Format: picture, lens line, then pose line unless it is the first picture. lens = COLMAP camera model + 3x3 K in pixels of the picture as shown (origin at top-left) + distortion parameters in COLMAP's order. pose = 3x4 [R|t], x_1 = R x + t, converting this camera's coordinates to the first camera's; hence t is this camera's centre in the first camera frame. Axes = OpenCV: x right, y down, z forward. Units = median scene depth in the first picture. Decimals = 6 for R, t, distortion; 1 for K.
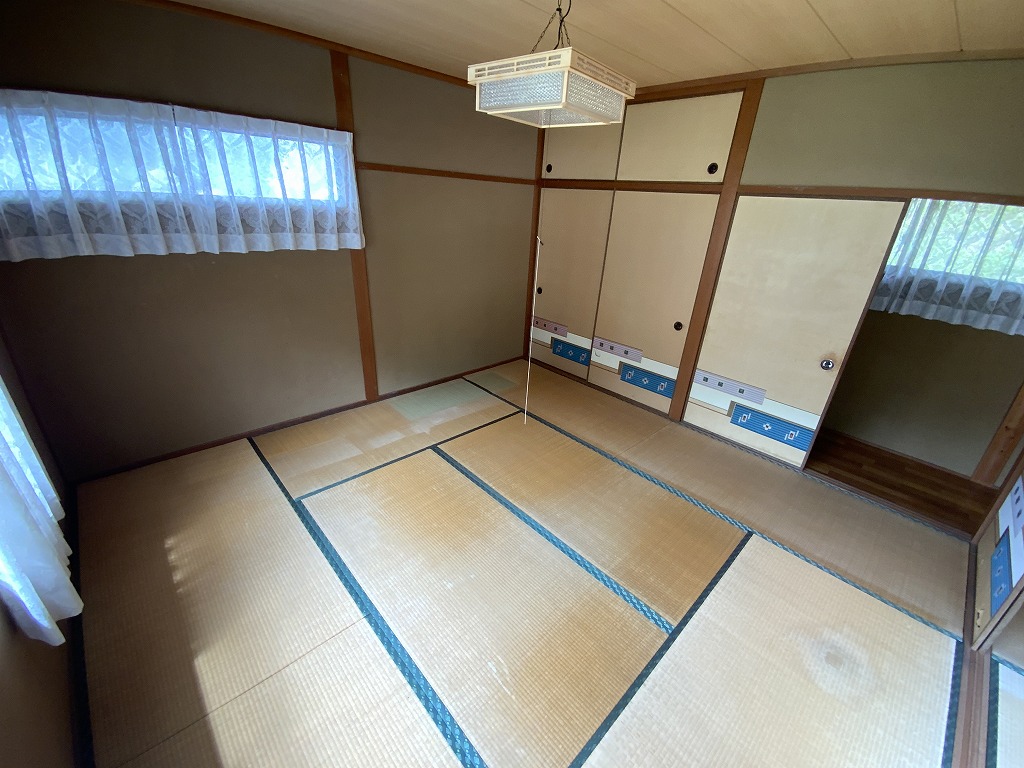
lens RADIAL K [[424.1, 0, 505.2], [0, 424.1, 374.2], [0, 0, 1]] dist [0.000545, -0.000825]
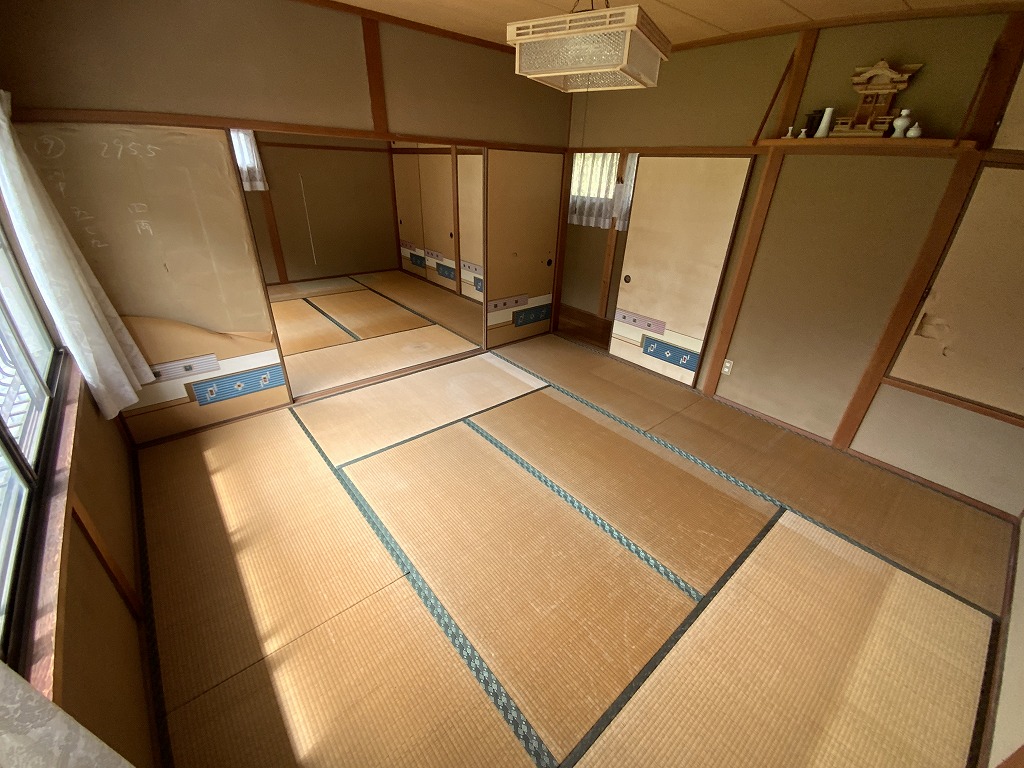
lens RADIAL K [[424.1, 0, 521.9], [0, 424.1, 390.4], [0, 0, 1]] dist [0.000545, -0.000825]
pose [[0.998614, -0.000156, -0.052631, 0.255765], [0.004584, 0.996453, 0.084030, 0.121407], [0.052431, -0.084155, 0.995072, -0.244836]]
